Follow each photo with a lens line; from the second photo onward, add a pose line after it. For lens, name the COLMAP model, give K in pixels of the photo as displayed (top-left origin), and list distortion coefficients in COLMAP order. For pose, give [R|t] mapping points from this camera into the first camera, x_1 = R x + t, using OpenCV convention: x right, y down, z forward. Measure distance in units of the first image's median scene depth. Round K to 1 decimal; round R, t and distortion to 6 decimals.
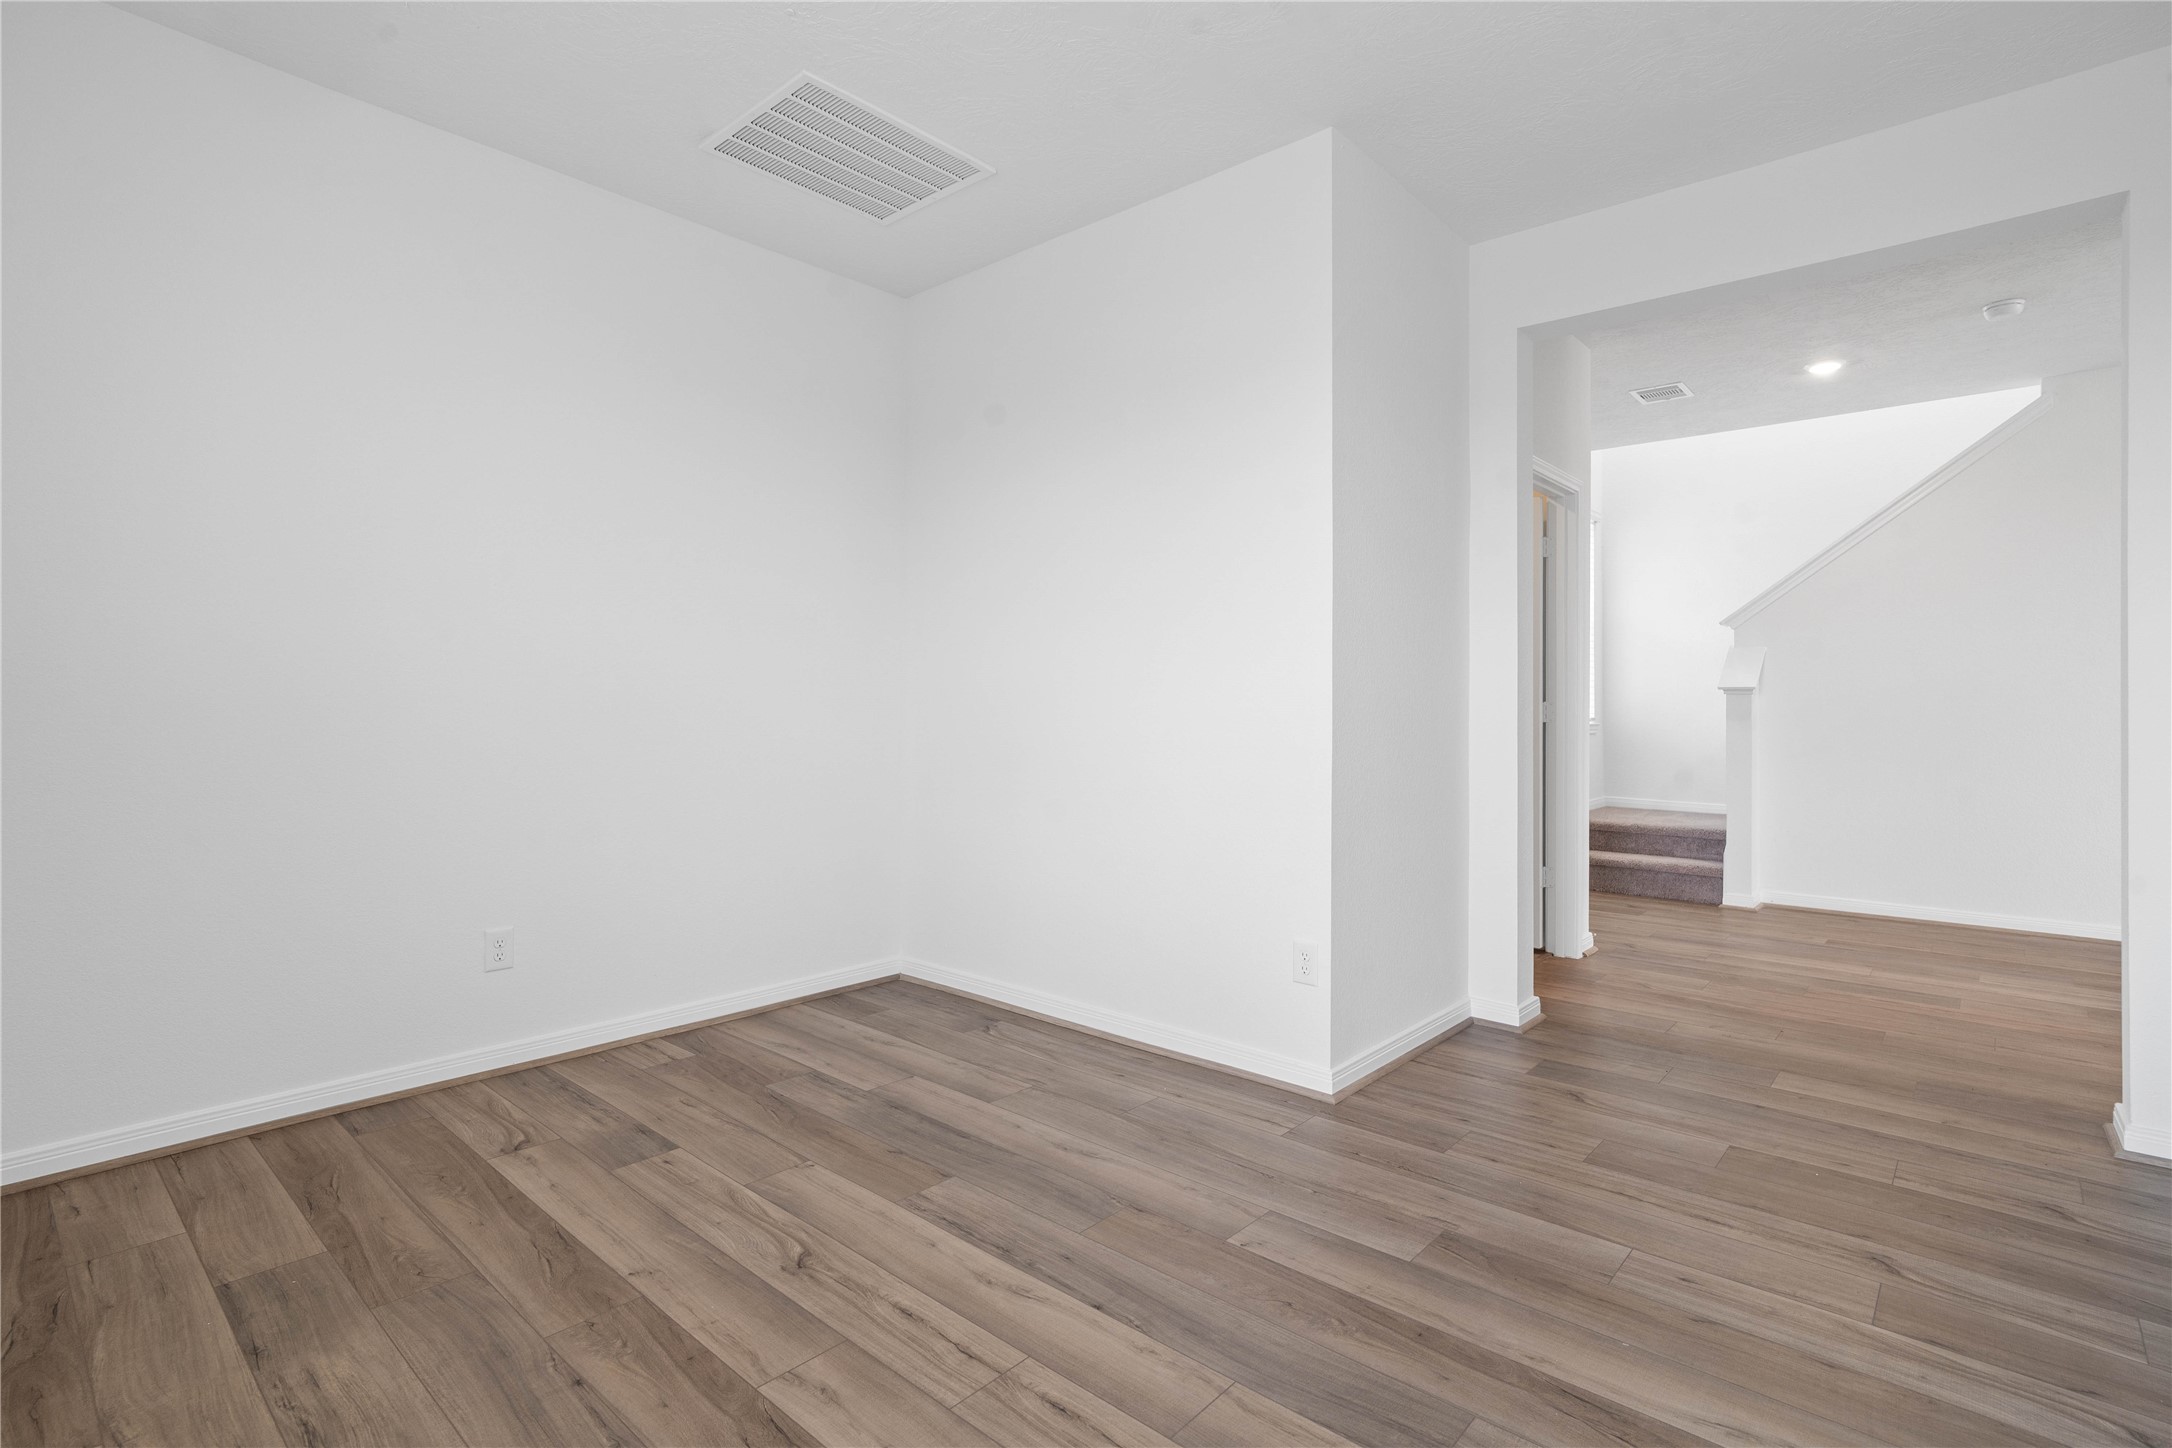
lens RADIAL K [[1026.6, 0, 1086.4], [0, 1026.6, 715.9], [0, 0, 1]] dist [-0.015910, 0.006834]
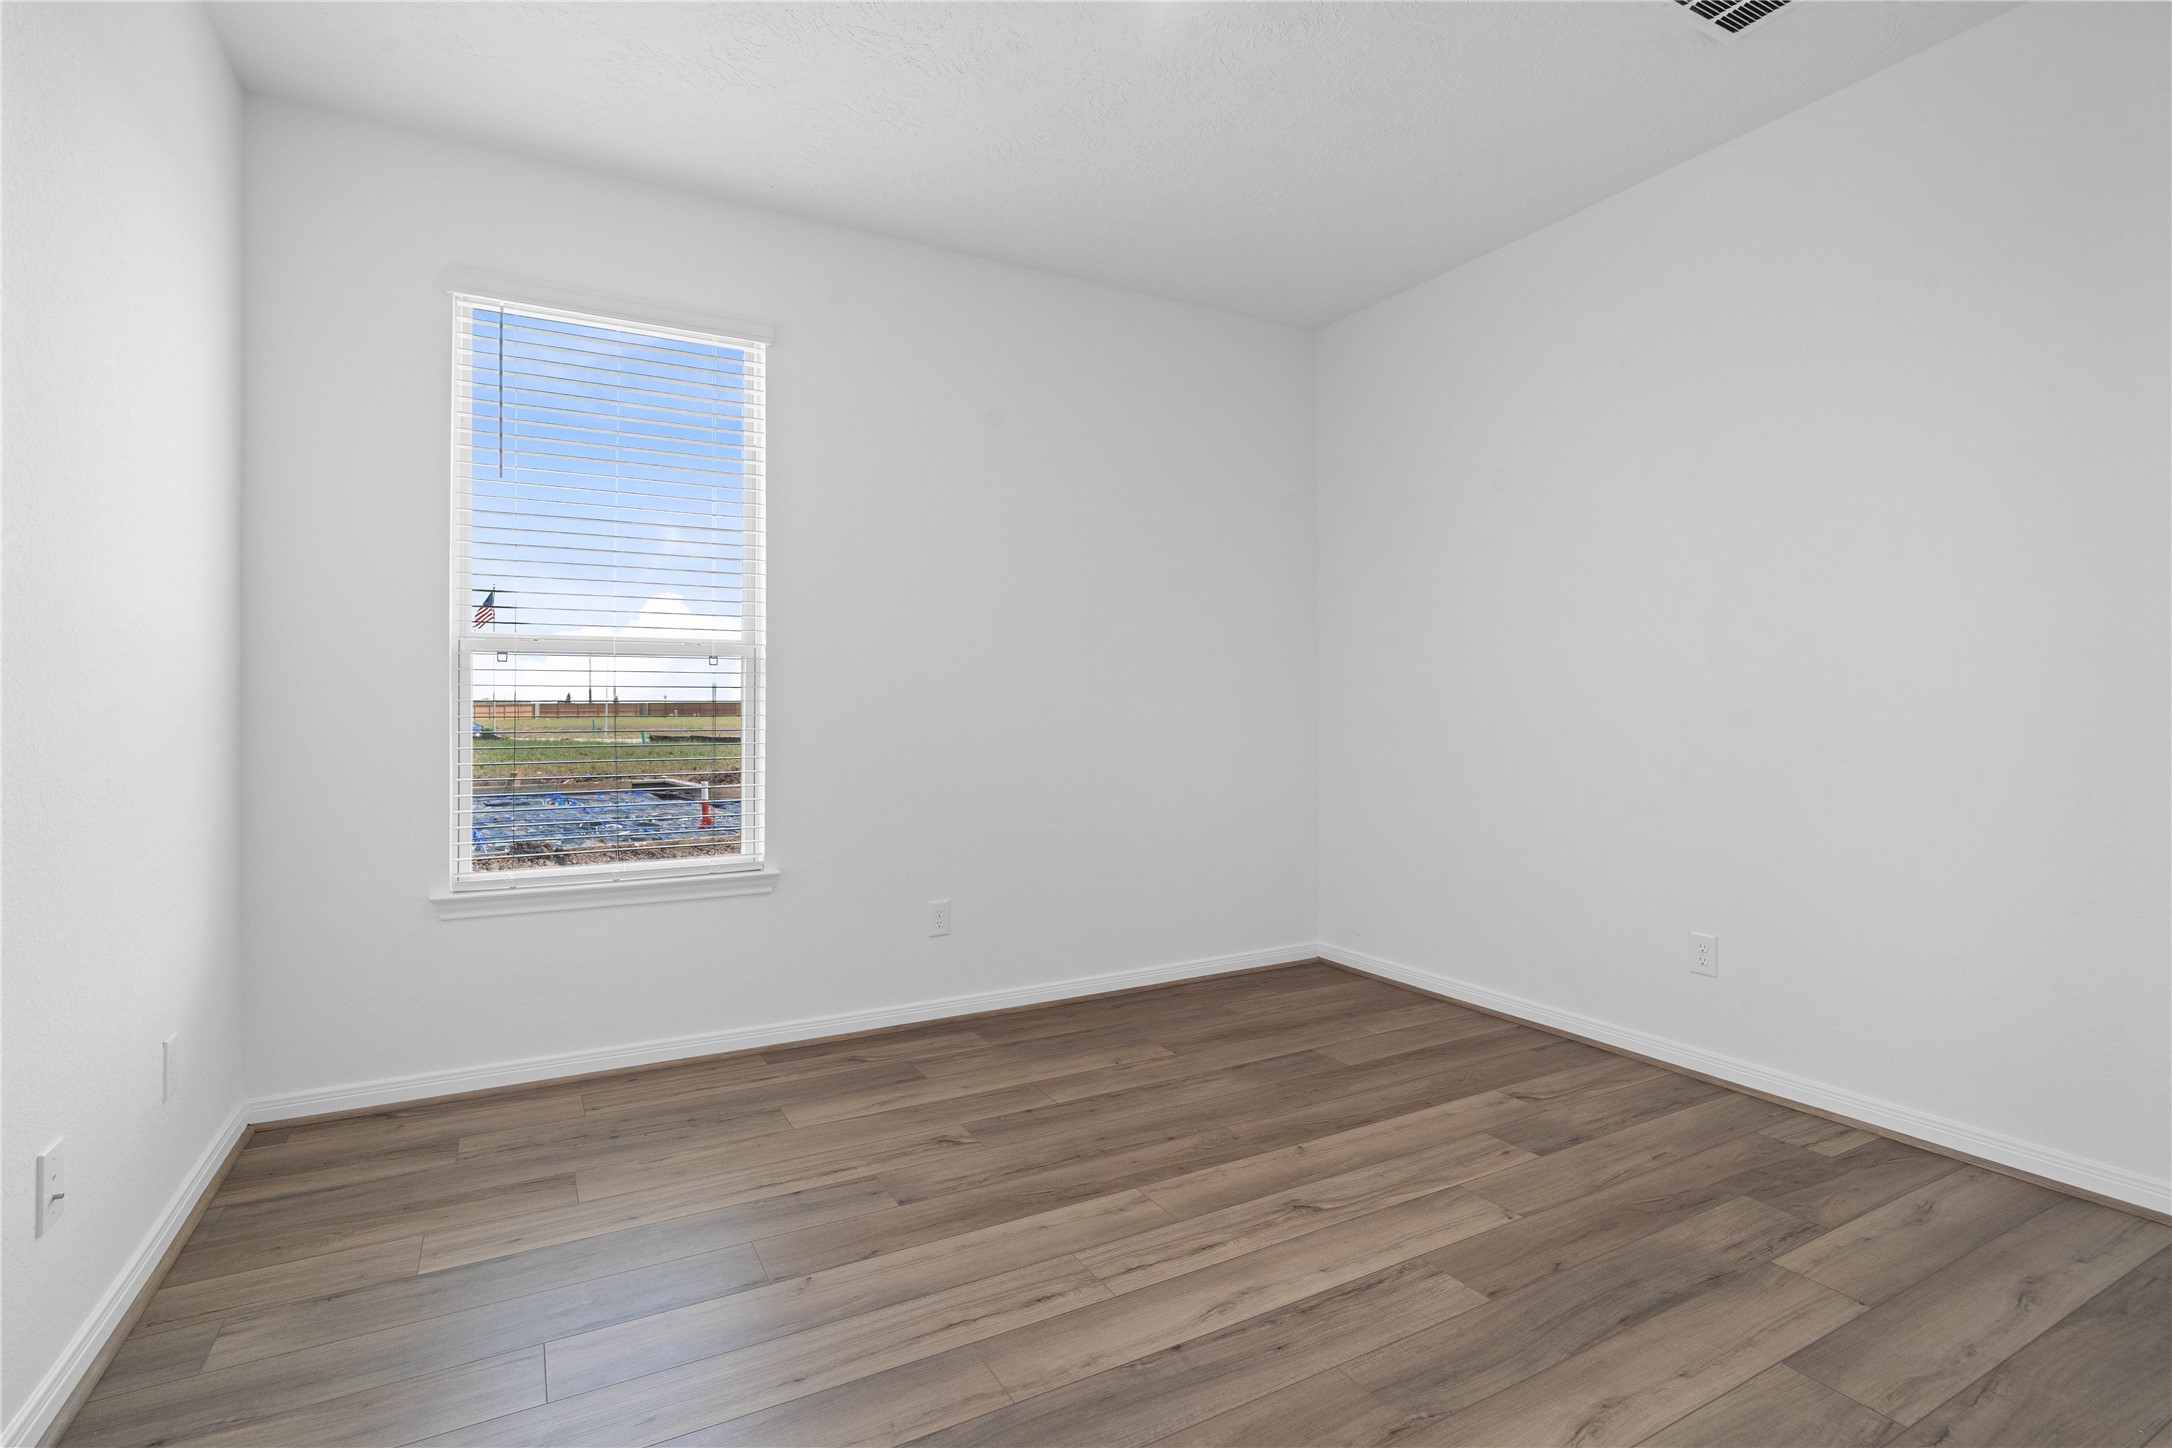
lens RADIAL K [[1026.6, 0, 1088.7], [0, 1026.6, 719.1], [0, 0, 1]] dist [-0.015910, 0.006834]
pose [[-0.315666, 0.006146, -0.948850, 0.746708], [-0.008786, 0.999917, 0.009400, -0.009970], [0.948830, 0.011304, -0.315586, 0.974198]]
